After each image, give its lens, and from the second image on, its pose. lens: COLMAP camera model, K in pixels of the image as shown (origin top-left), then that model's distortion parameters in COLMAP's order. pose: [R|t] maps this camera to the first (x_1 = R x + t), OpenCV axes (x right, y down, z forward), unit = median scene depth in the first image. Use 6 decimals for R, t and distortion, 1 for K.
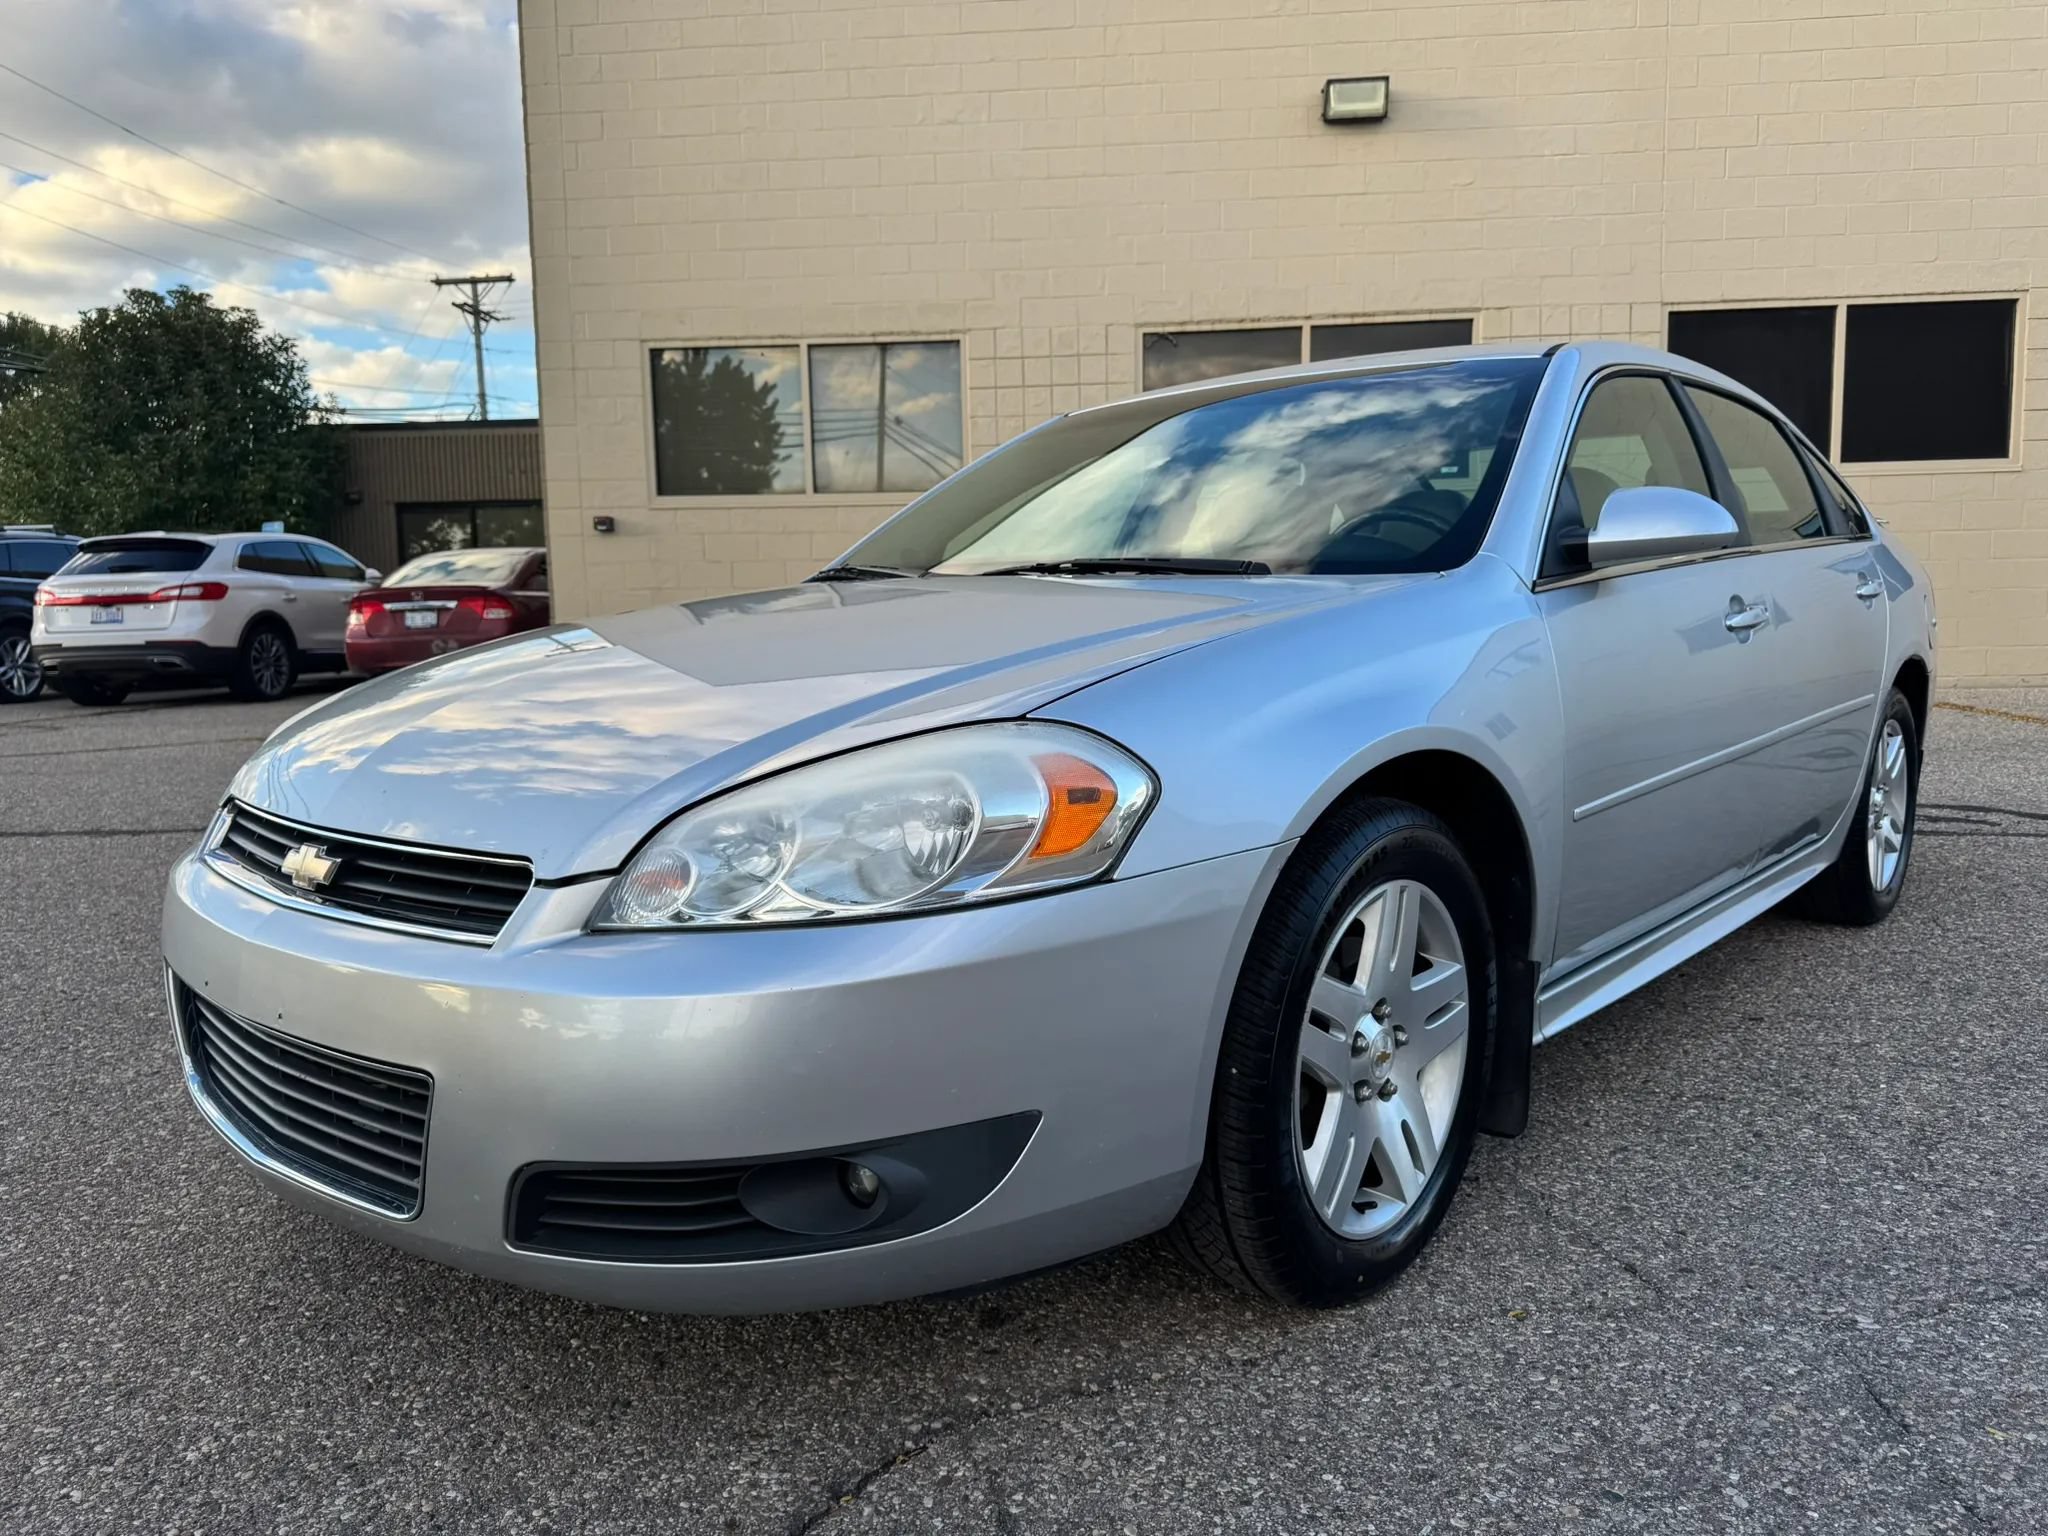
lens RADIAL K [[1431.2, 0, 1017.7], [0, 1431.2, 779.3], [0, 0, 1]] dist [0.040116, -0.056362]
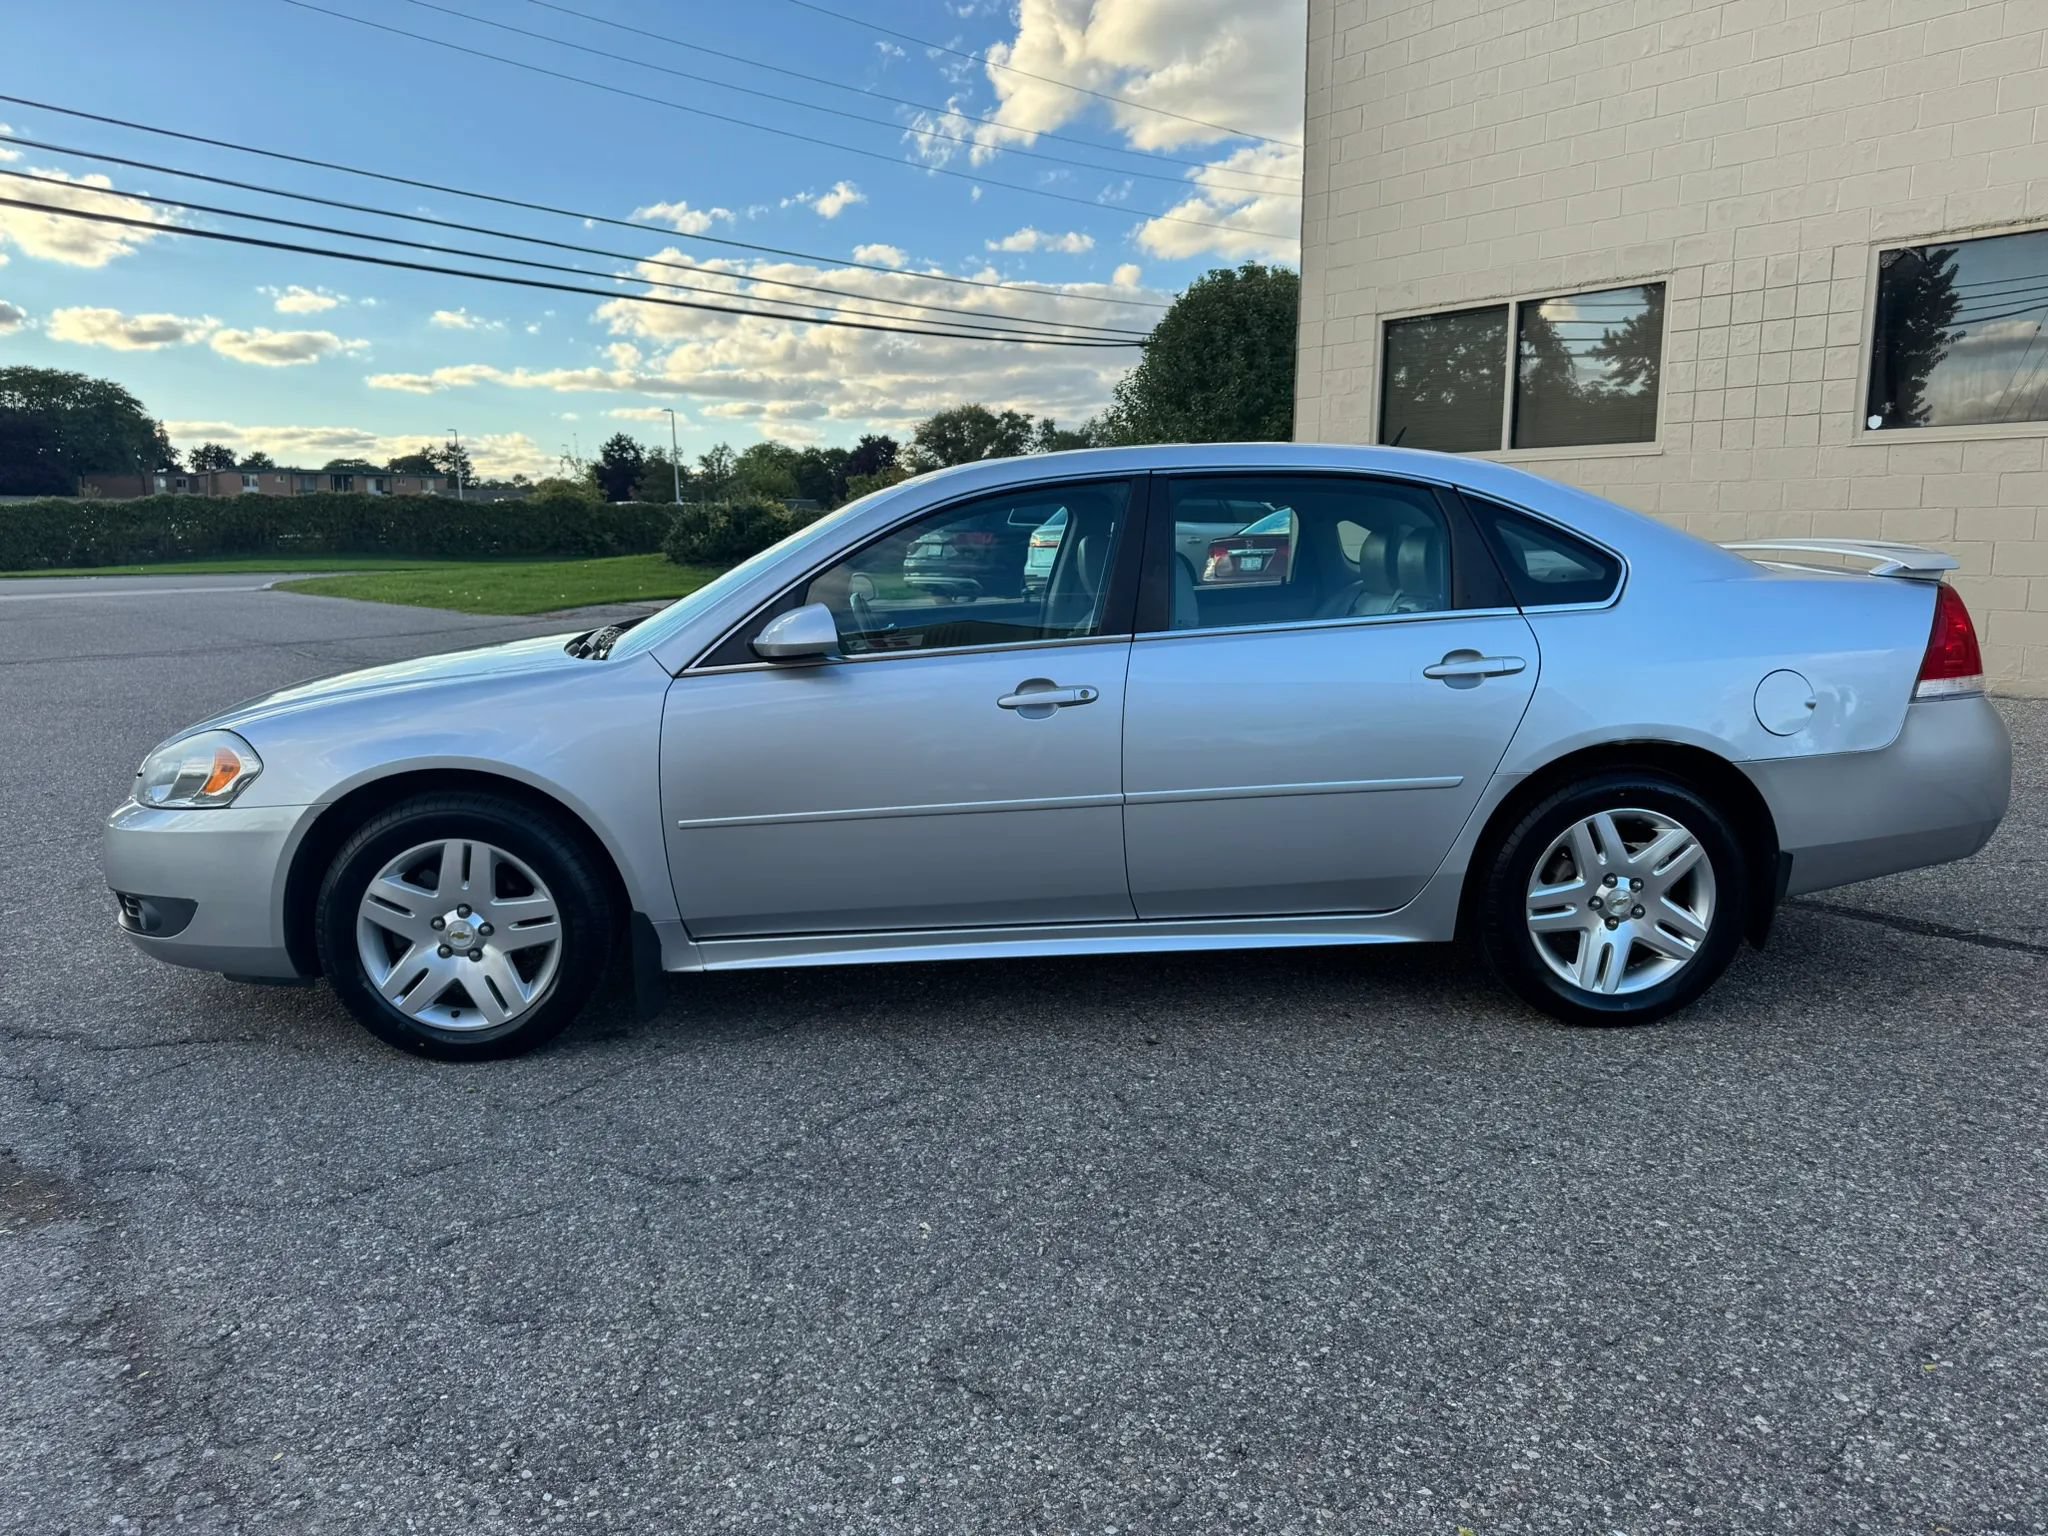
lens RADIAL K [[1447.4, 0, 1025.0], [0, 1447.4, 792.2], [0, 0, 1]] dist [0.027719, -0.037124]
pose [[0.709188, 0.133588, -0.692247, 0.359314], [-0.084469, 0.990911, 0.104688, -0.042591], [0.699941, -0.015770, 0.714027, 0.035867]]
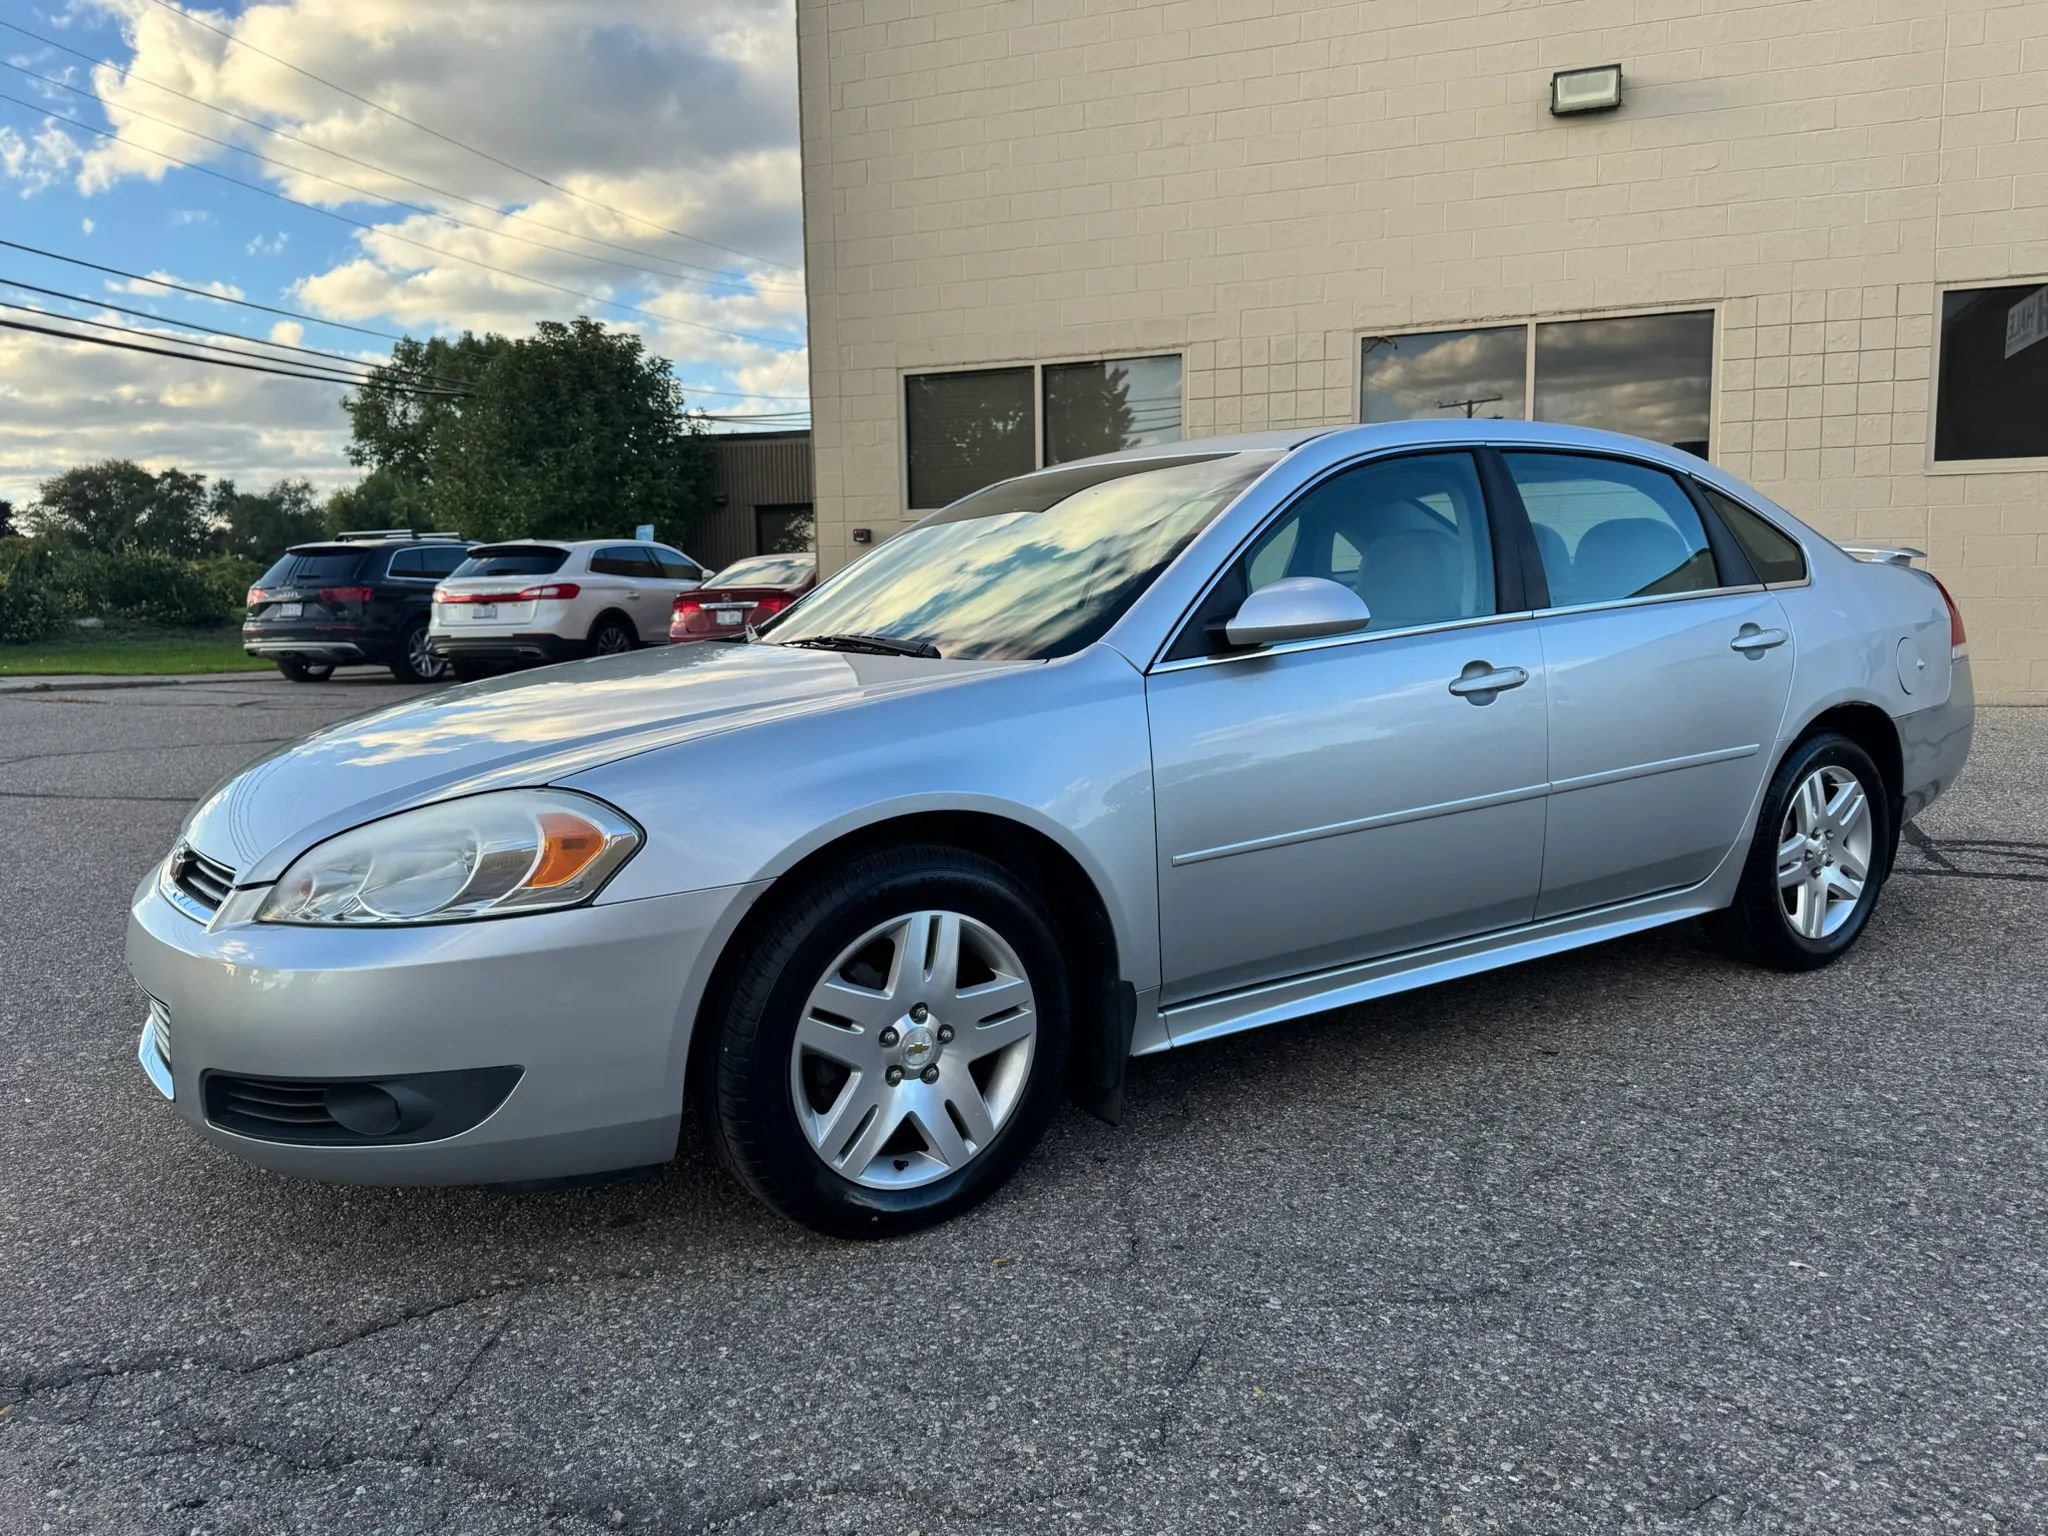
lens RADIAL K [[1425.9, 0, 1021.5], [0, 1425.9, 774.6], [0, 0, 1]] dist [0.030192, -0.031965]
pose [[0.967382, 0.031467, -0.251362, 0.117726], [-0.028596, 0.999478, 0.015067, -0.012973], [0.251704, -0.007388, 0.967776, -0.035398]]
